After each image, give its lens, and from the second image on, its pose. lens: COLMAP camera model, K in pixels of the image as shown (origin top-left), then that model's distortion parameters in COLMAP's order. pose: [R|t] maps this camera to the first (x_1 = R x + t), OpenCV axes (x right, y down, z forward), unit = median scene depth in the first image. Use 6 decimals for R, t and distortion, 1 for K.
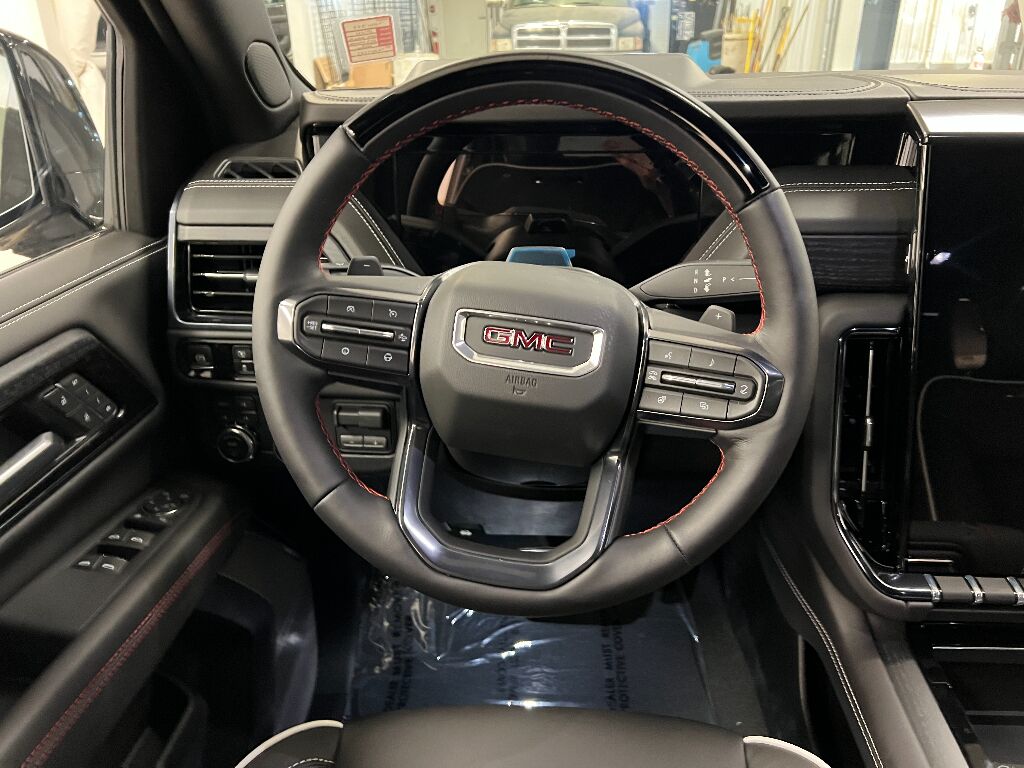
lens RADIAL K [[775.5, 0, 515.1], [0, 775.5, 366.1], [0, 0, 1]] dist [0.074366, -0.085903]
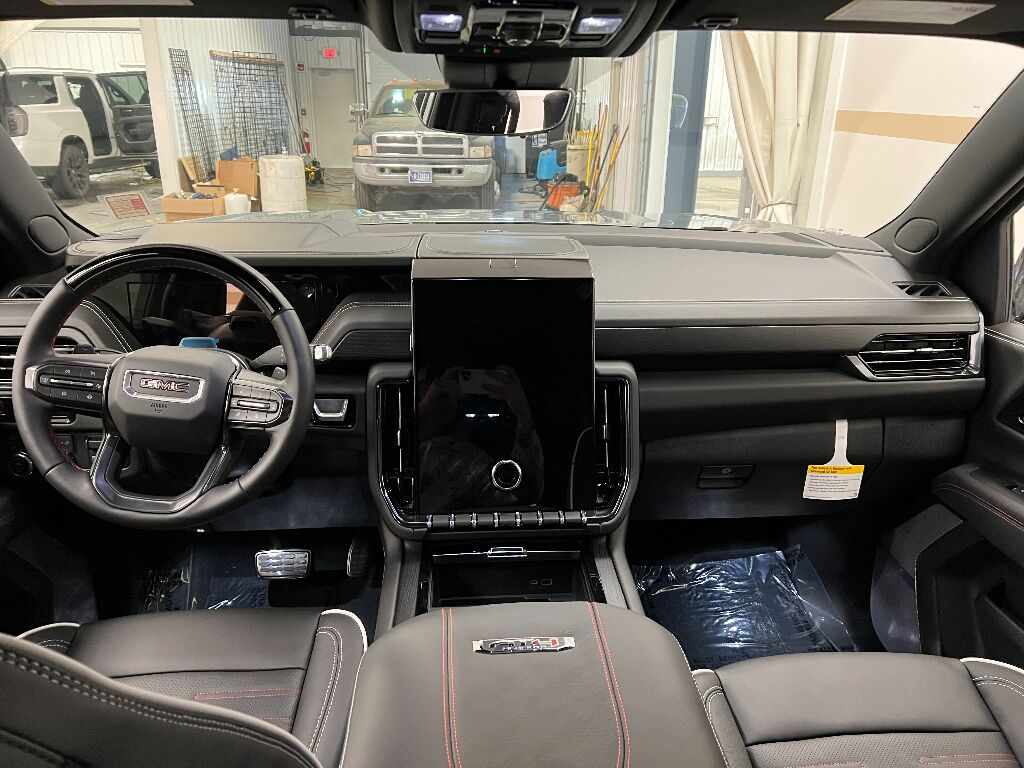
lens RADIAL K [[772.5, 0, 512.3], [0, 772.5, 380.6], [0, 0, 1]] dist [0.073985, -0.078916]
pose [[0.990555, -0.018537, 0.135861, 0.574974], [0.030771, 0.995600, -0.088510, 0.145204], [-0.133622, 0.091854, 0.986766, -0.984606]]
